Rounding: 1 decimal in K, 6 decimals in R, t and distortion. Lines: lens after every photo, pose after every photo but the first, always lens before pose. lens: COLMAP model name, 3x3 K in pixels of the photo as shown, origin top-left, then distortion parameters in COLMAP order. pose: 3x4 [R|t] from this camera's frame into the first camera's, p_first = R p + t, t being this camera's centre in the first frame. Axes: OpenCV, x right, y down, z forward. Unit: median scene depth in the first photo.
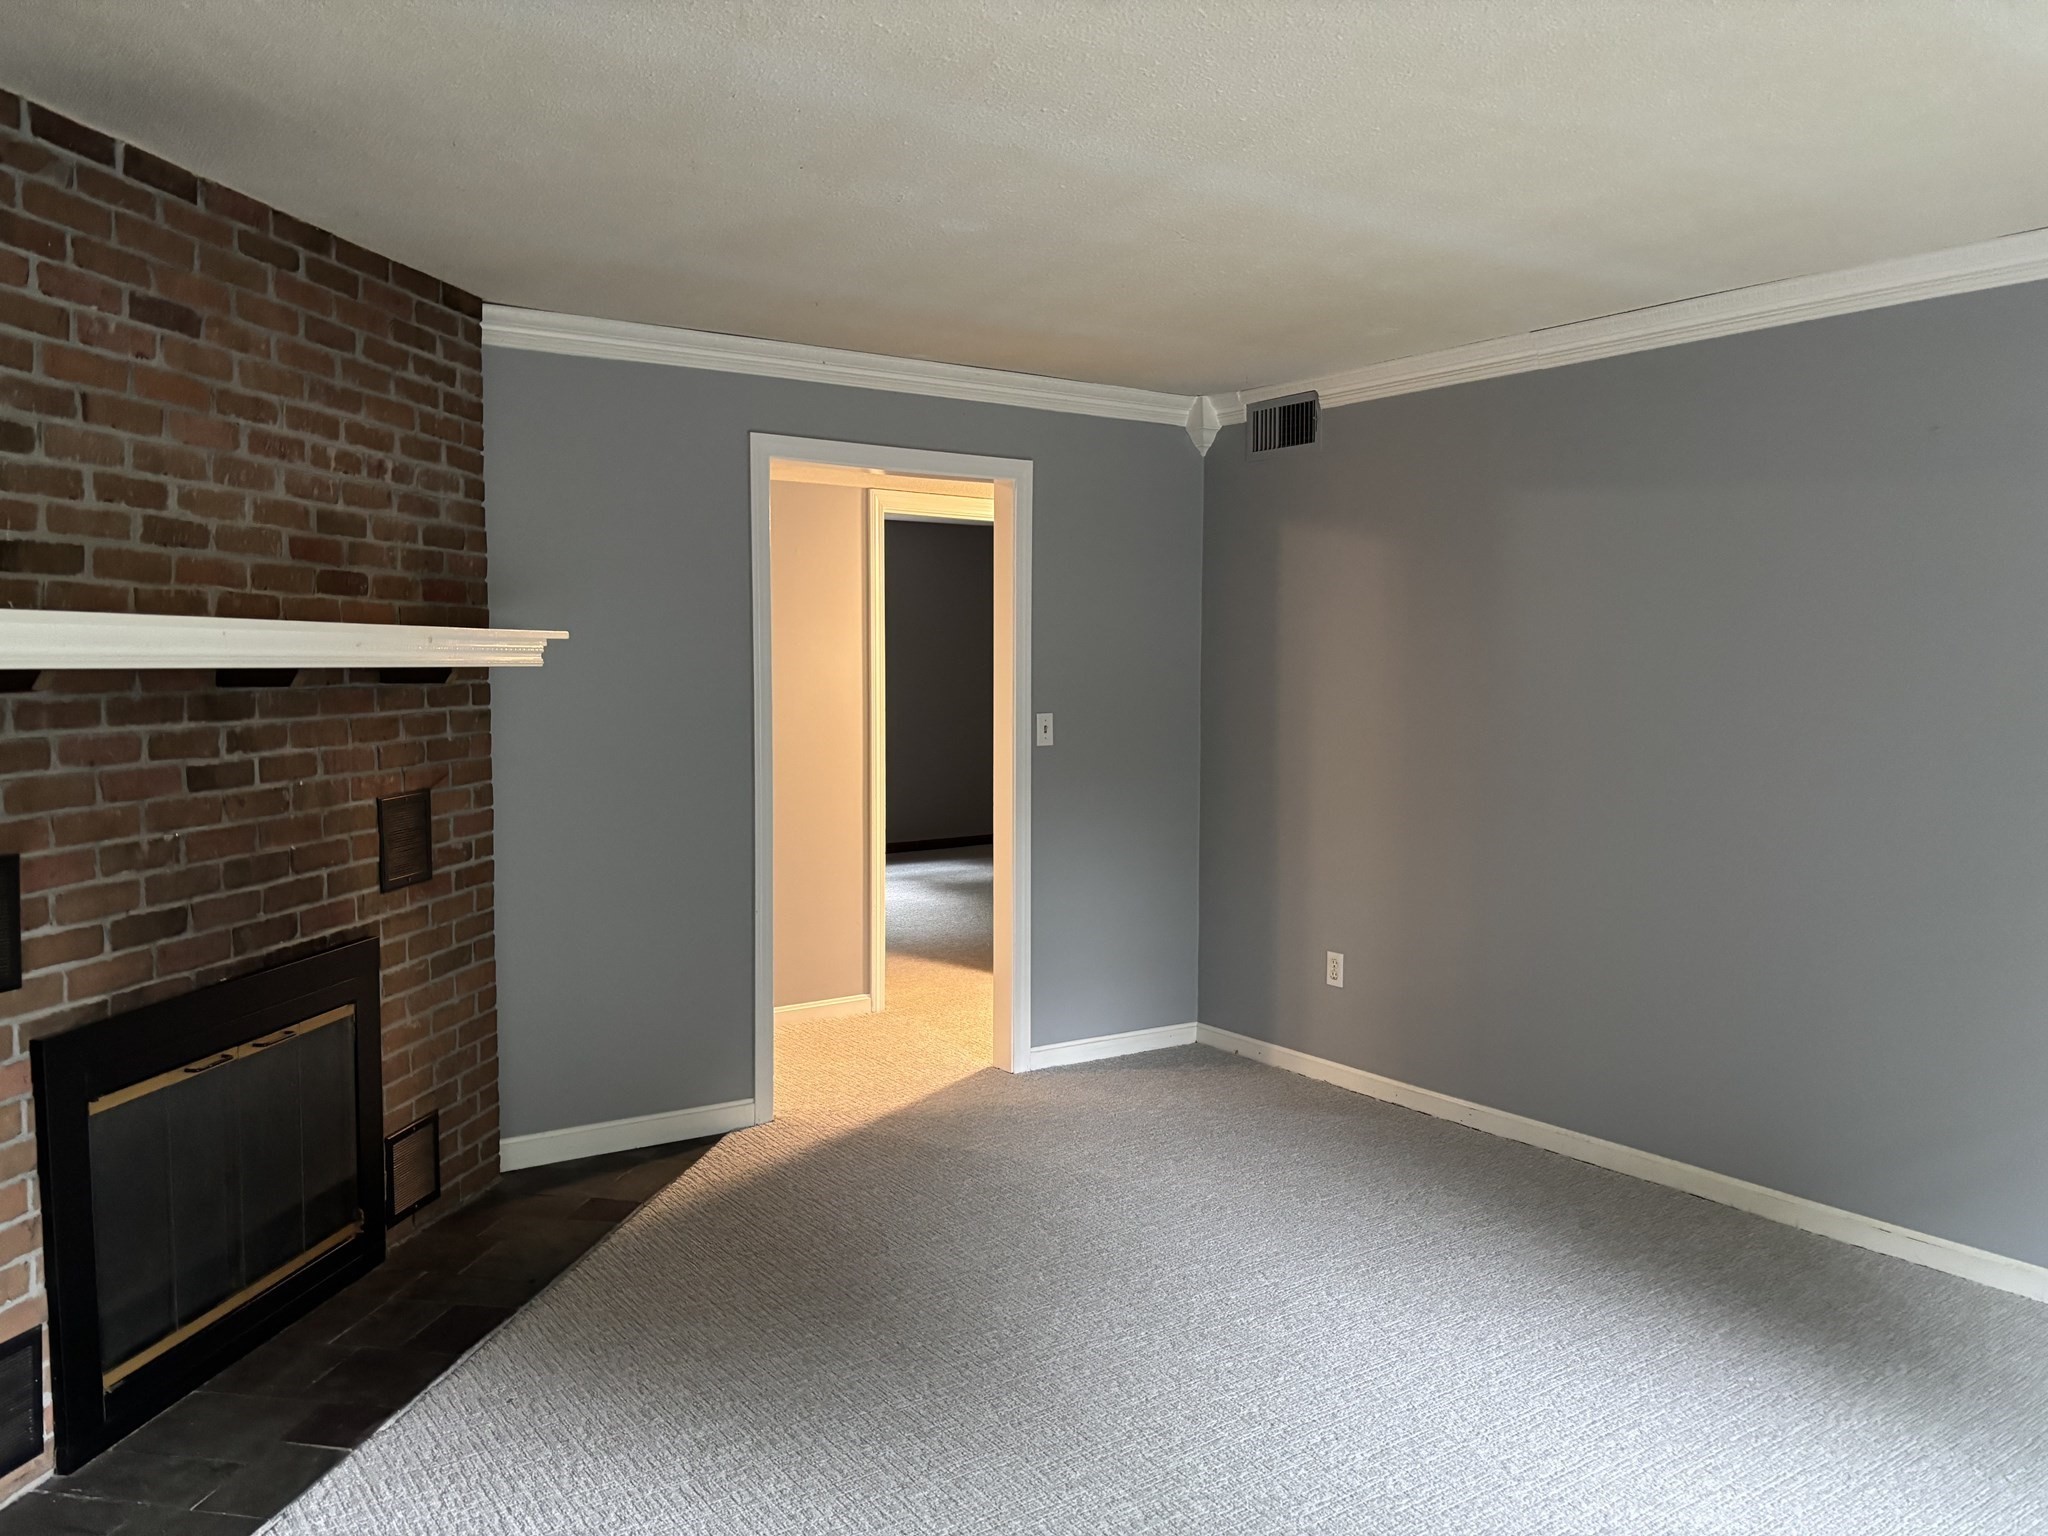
lens RADIAL K [[1452.2, 0, 1022.1], [0, 1452.2, 775.2], [0, 0, 1]] dist [-0.036125, -0.008635]
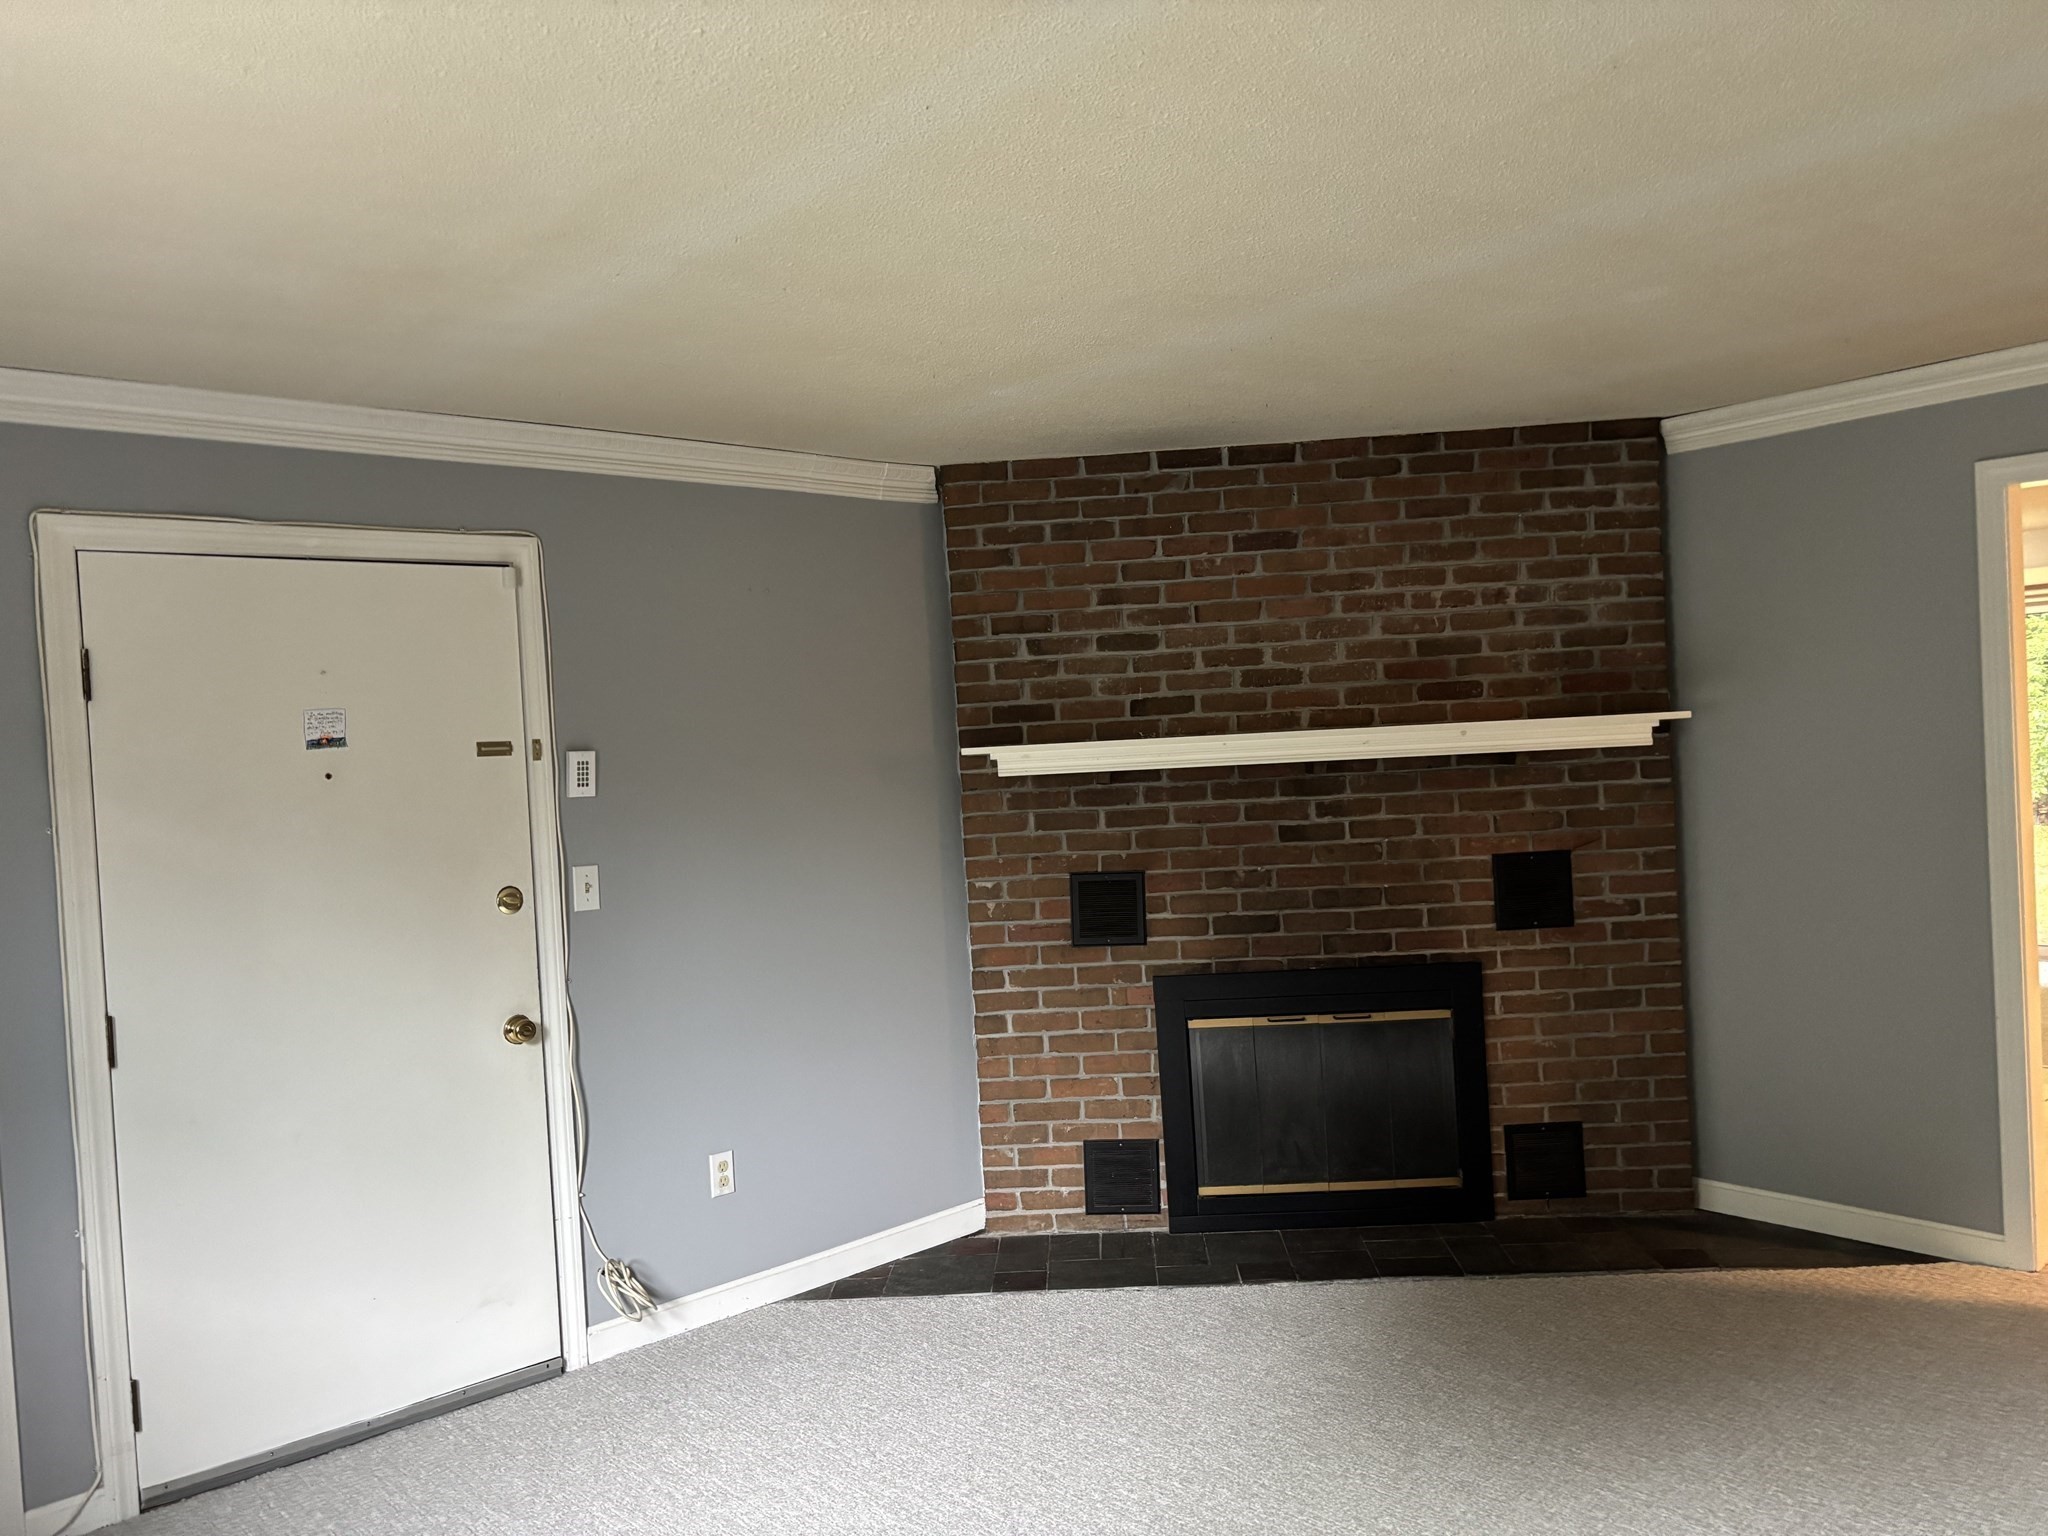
lens RADIAL K [[1452.2, 0, 1023.6], [0, 1452.2, 765.5], [0, 0, 1]] dist [-0.036125, -0.008635]
pose [[0.124067, 0.001479, -0.992273, 0.903876], [-0.025995, 0.999661, -0.001760, -0.058387], [0.991933, 0.026012, 0.124063, 0.501203]]
